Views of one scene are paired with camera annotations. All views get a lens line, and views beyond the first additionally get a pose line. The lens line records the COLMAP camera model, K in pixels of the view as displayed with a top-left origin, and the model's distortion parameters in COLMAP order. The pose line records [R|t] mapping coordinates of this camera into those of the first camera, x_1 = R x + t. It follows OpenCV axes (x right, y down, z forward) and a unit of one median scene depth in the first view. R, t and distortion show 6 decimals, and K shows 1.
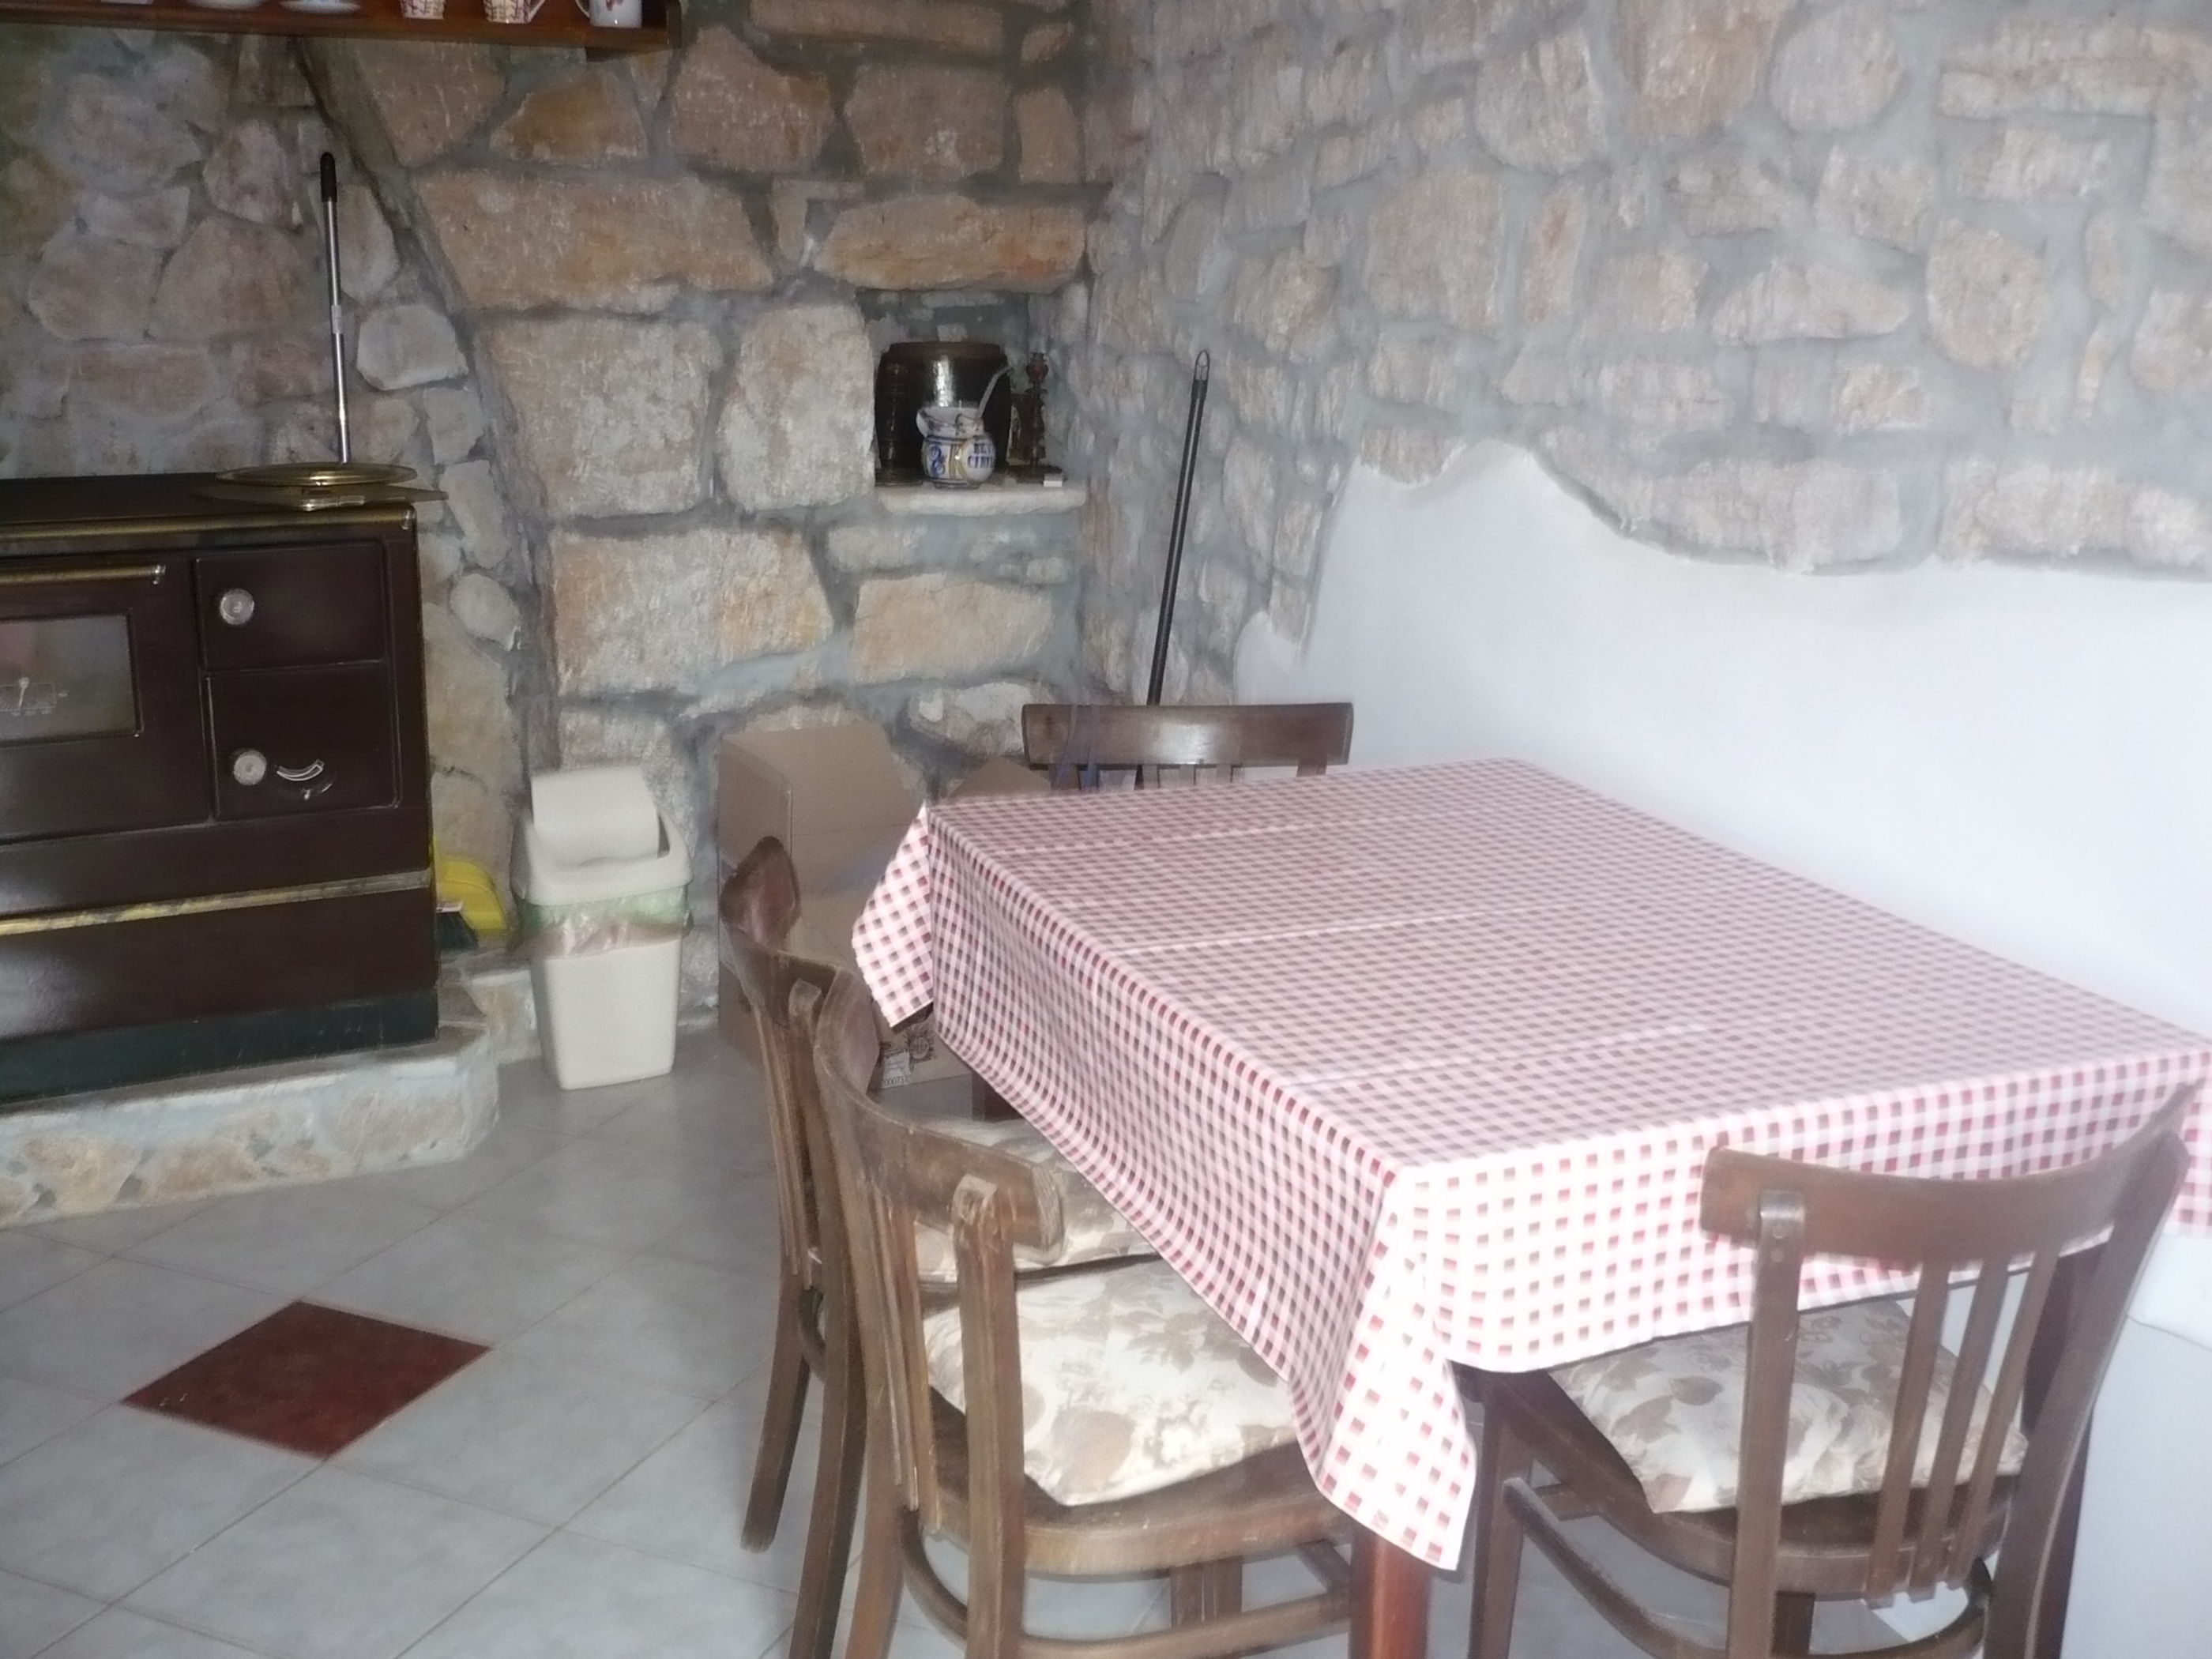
lens RADIAL K [[2312.8, 0, 1106.0], [0, 2312.8, 829.5], [0, 0, 1]] dist [-0.078970, 0.037067]
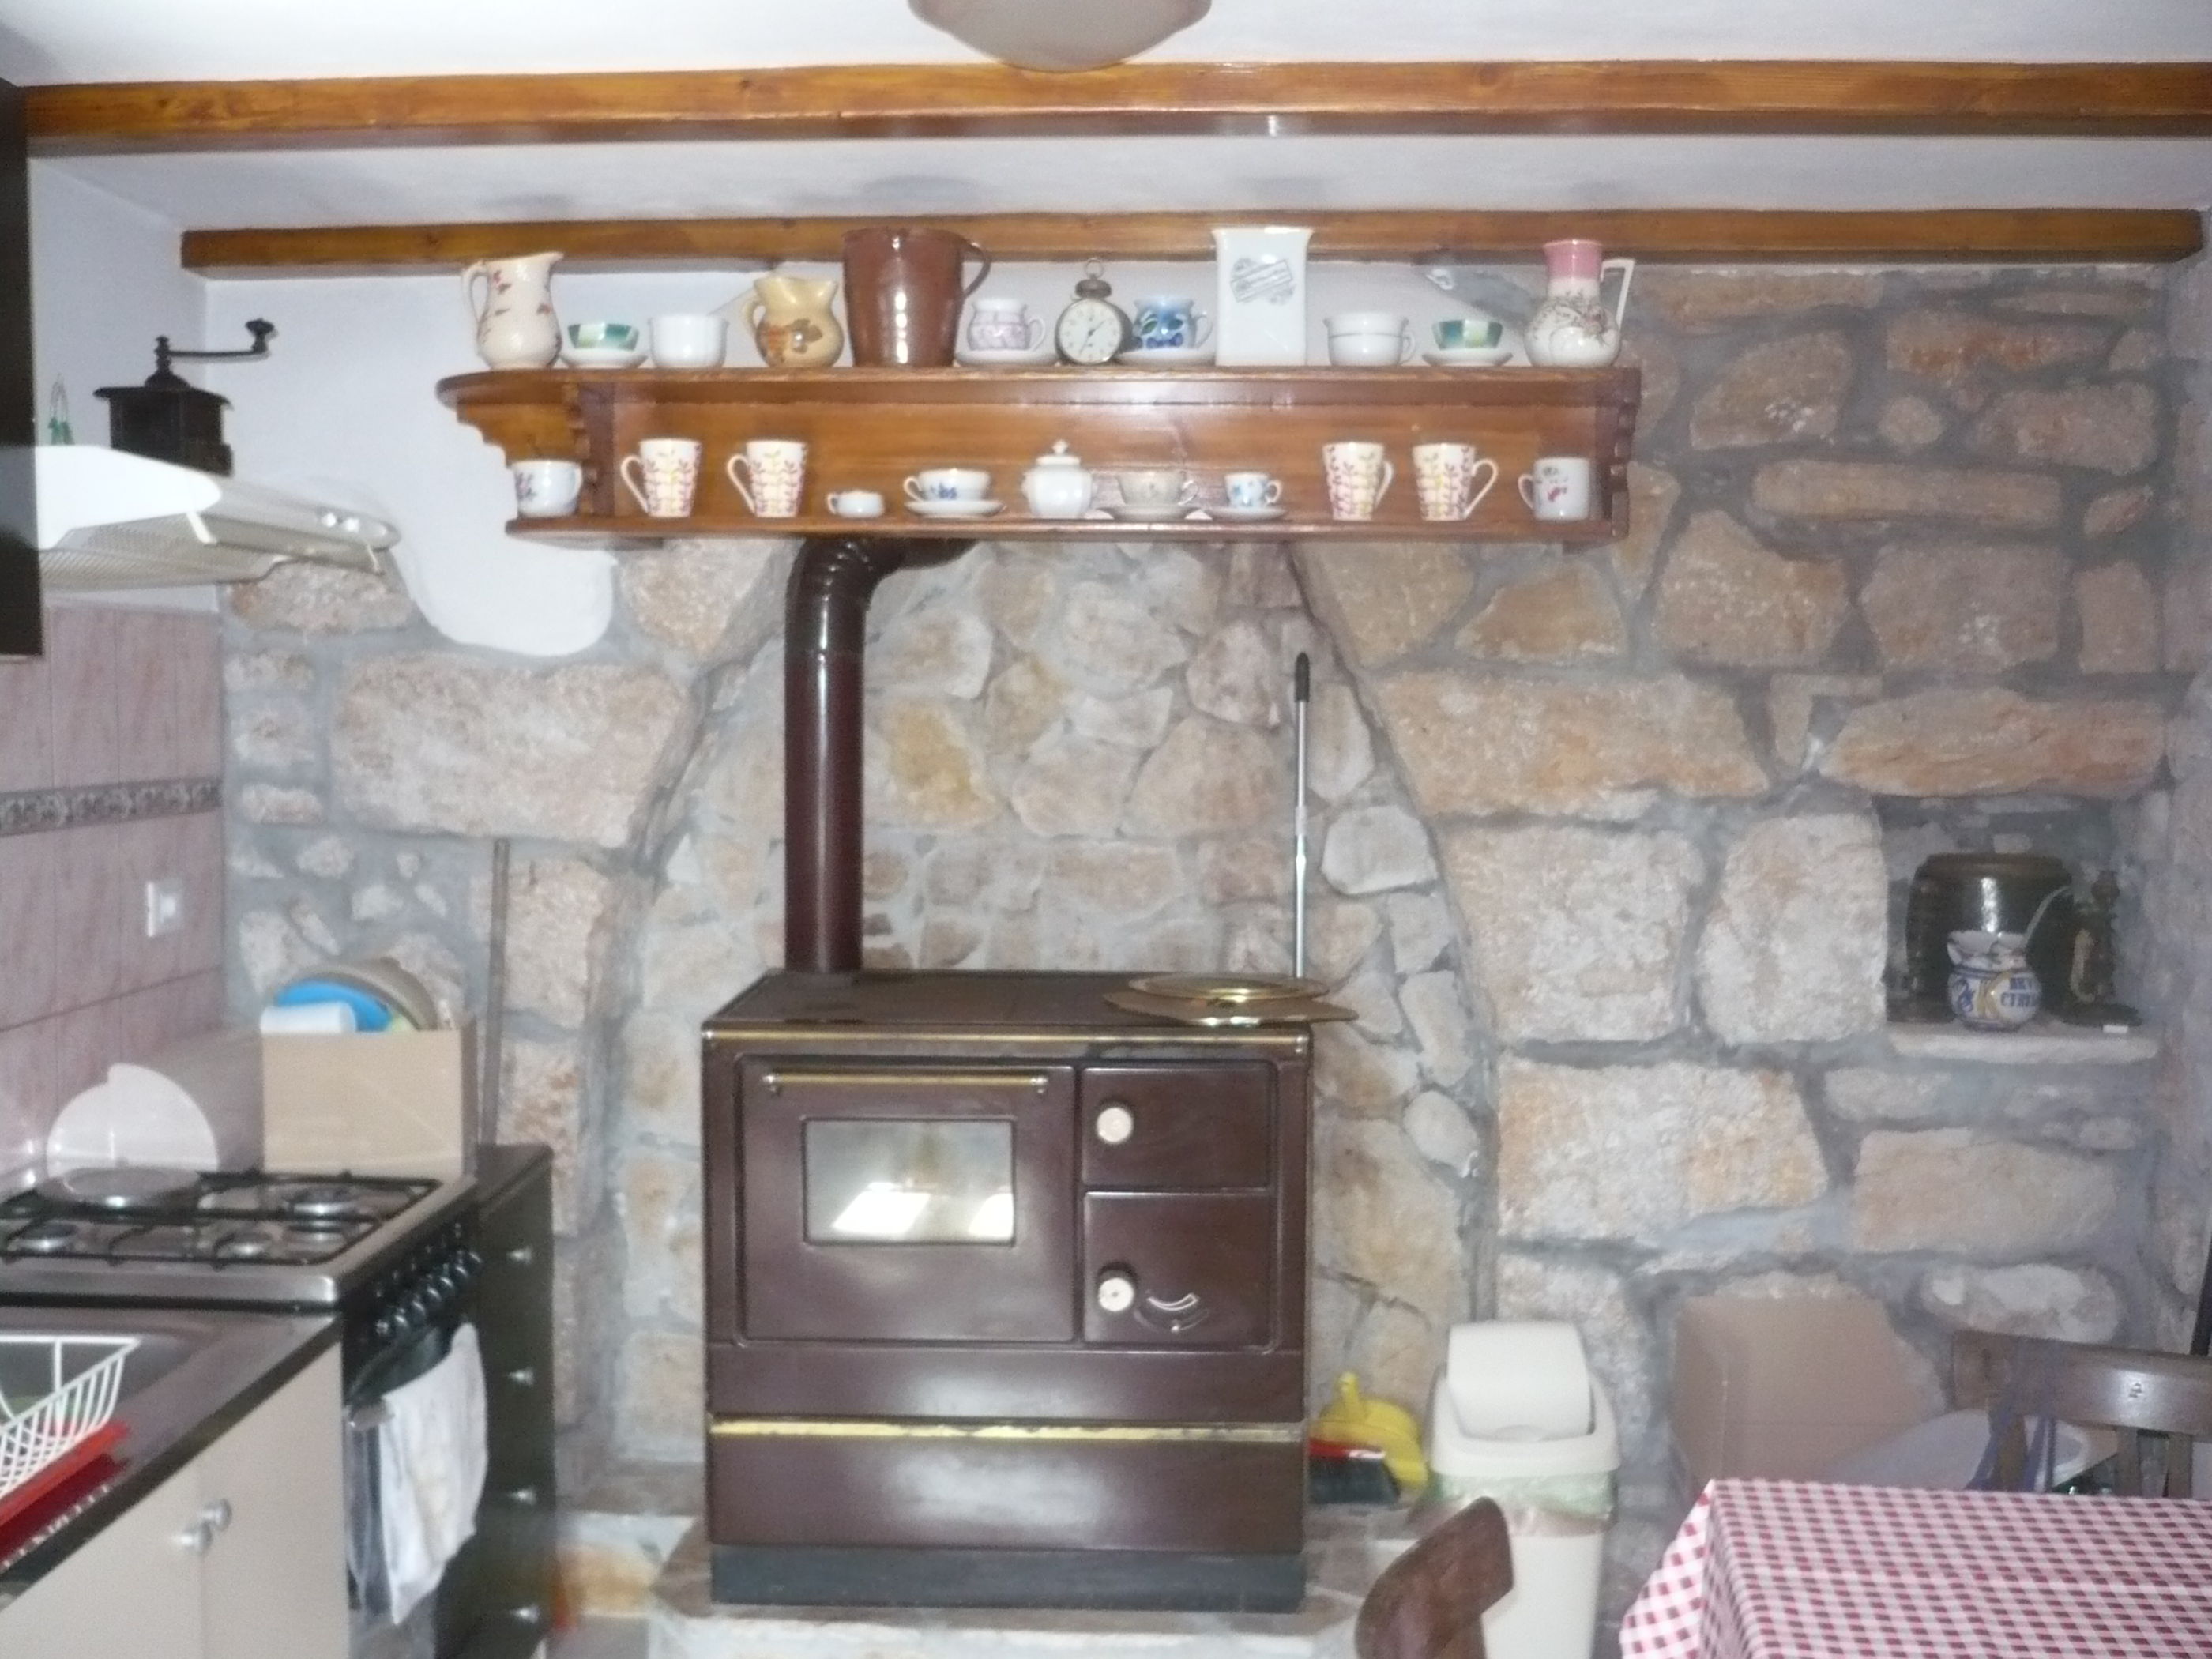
lens RADIAL K [[2312.8, 0, 1106.0], [0, 2312.8, 829.5], [0, 0, 1]] dist [-0.078970, 0.037067]
pose [[0.857504, 0.015708, -0.514237, 0.091165], [-0.115756, 0.979796, -0.163097, -0.049489], [0.501286, 0.199382, 0.841997, 0.133156]]
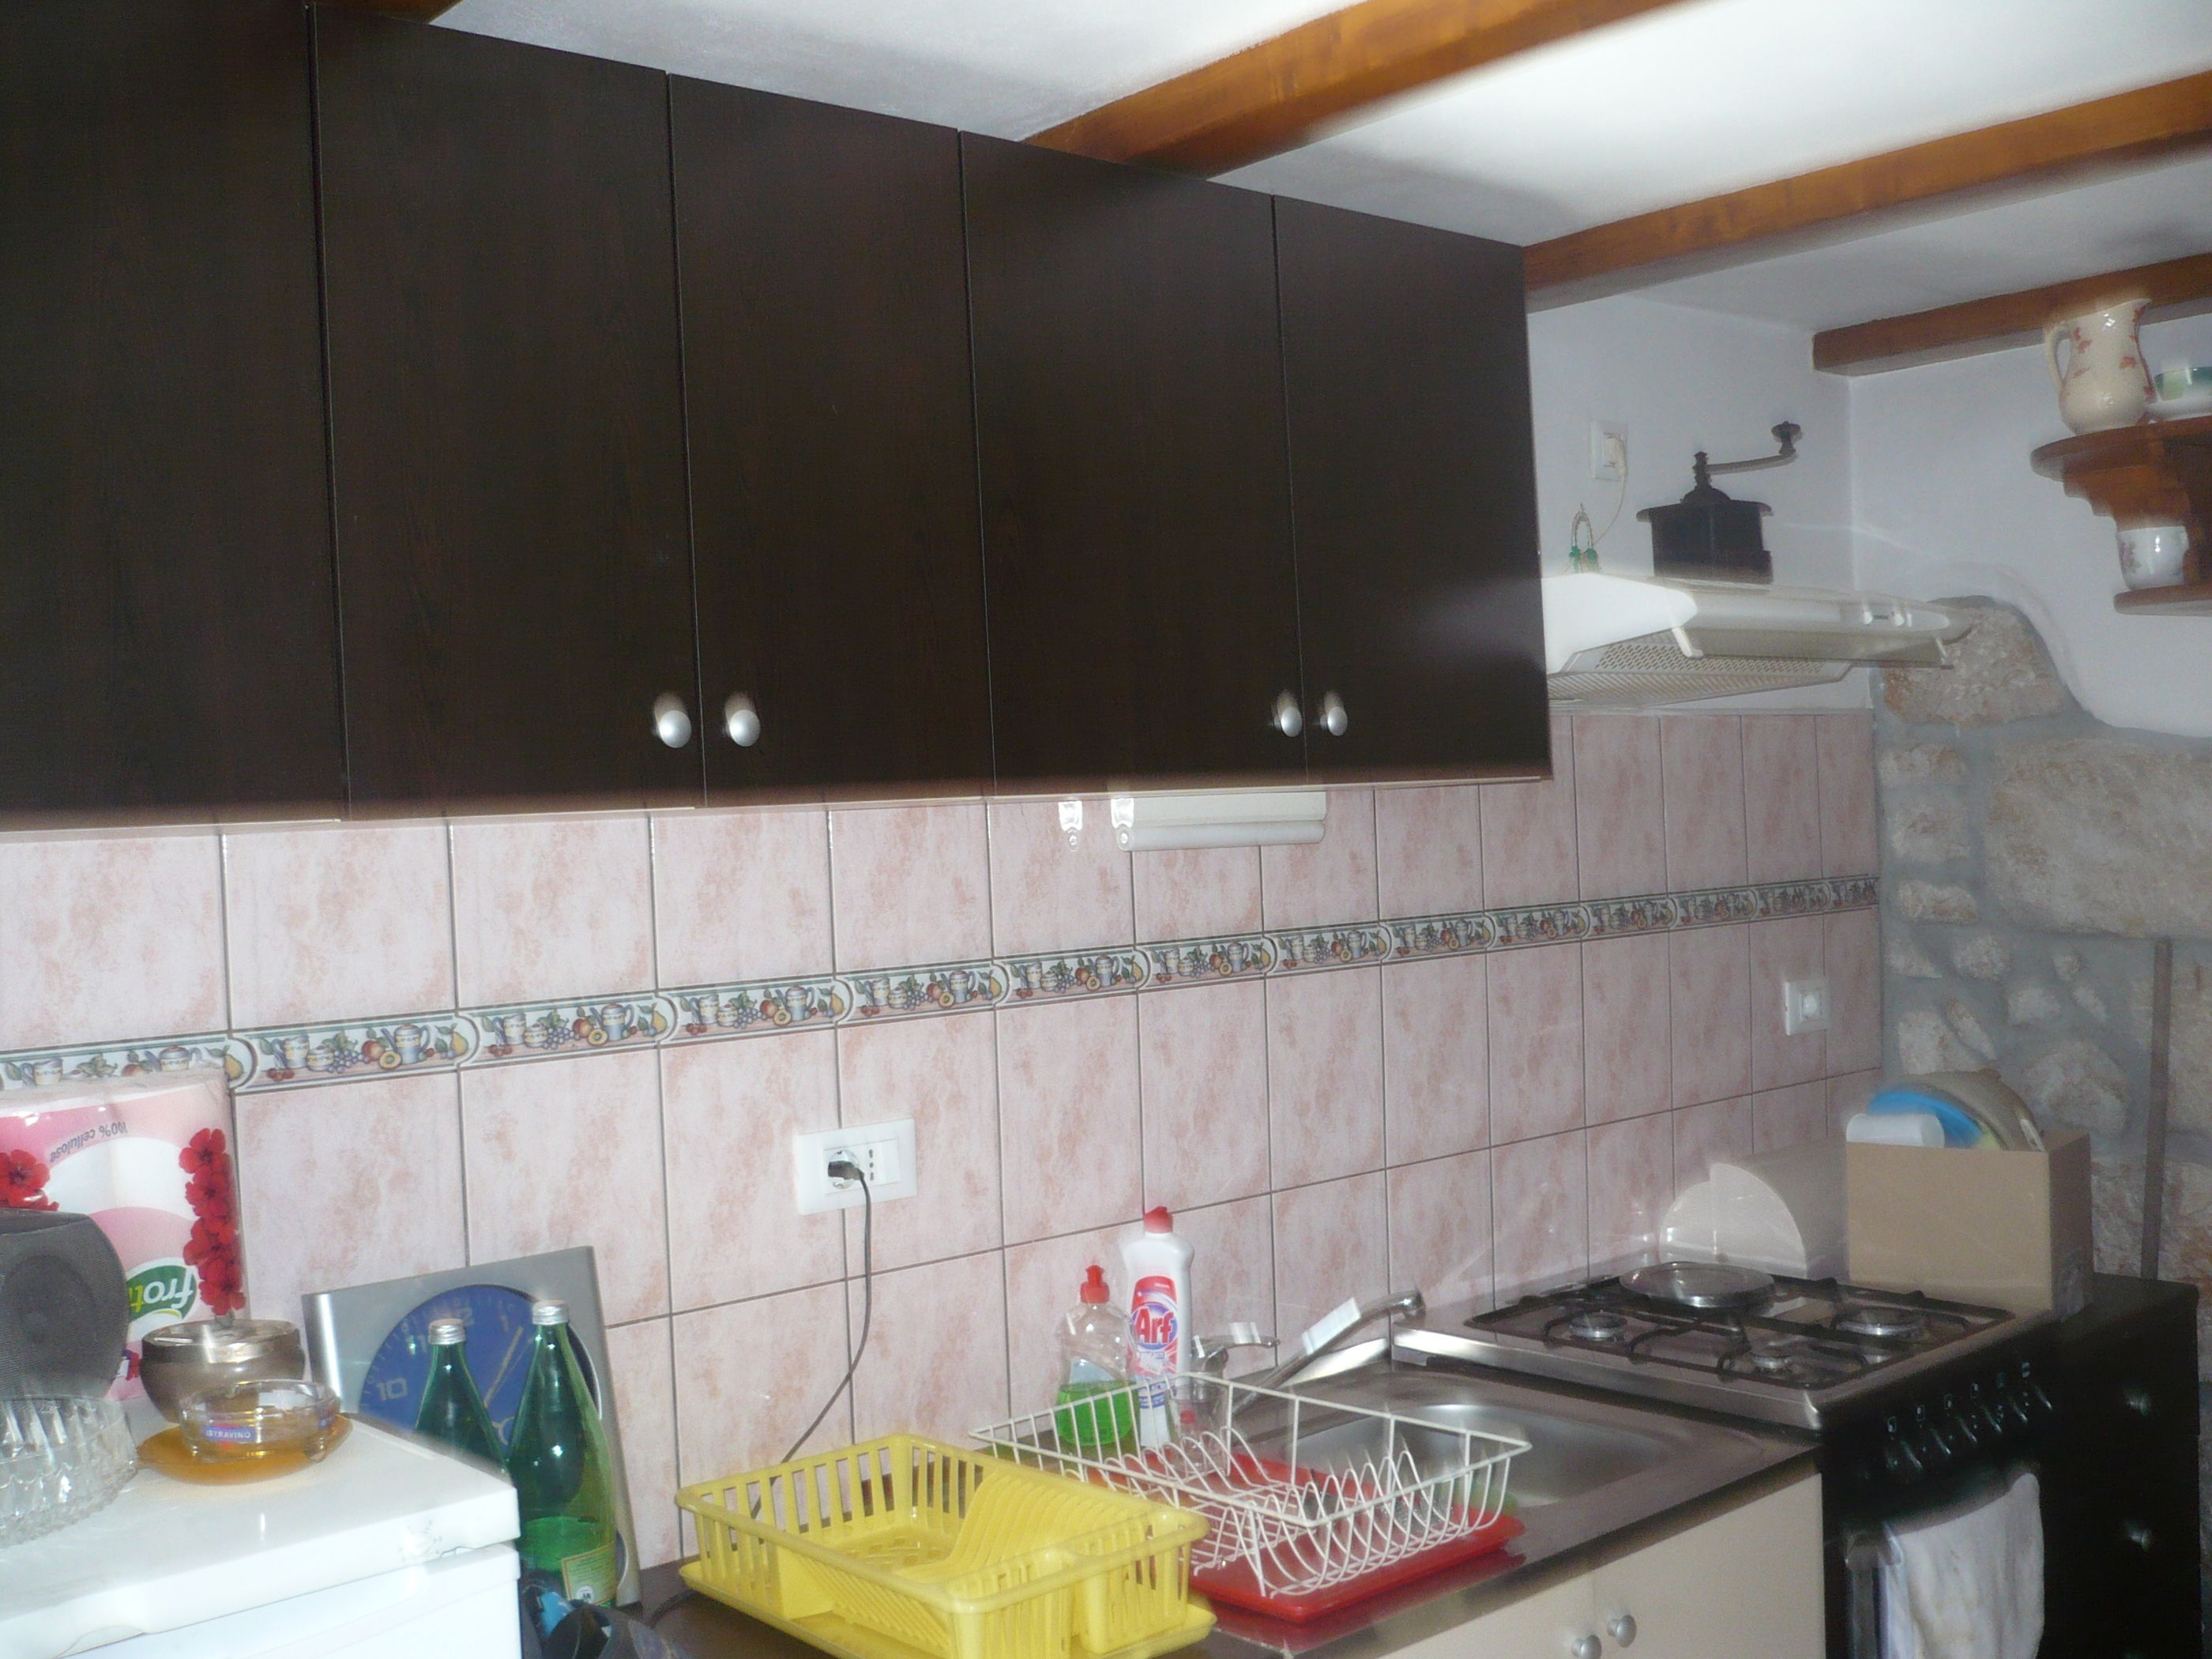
lens RADIAL K [[2312.8, 0, 1106.0], [0, 2312.8, 829.5], [0, 0, 1]] dist [-0.078970, 0.037067]
pose [[0.204036, -0.015096, -0.978847, 0.152639], [-0.198294, 0.978517, -0.056424, -0.089350], [0.958670, 0.205612, 0.196660, 0.264957]]
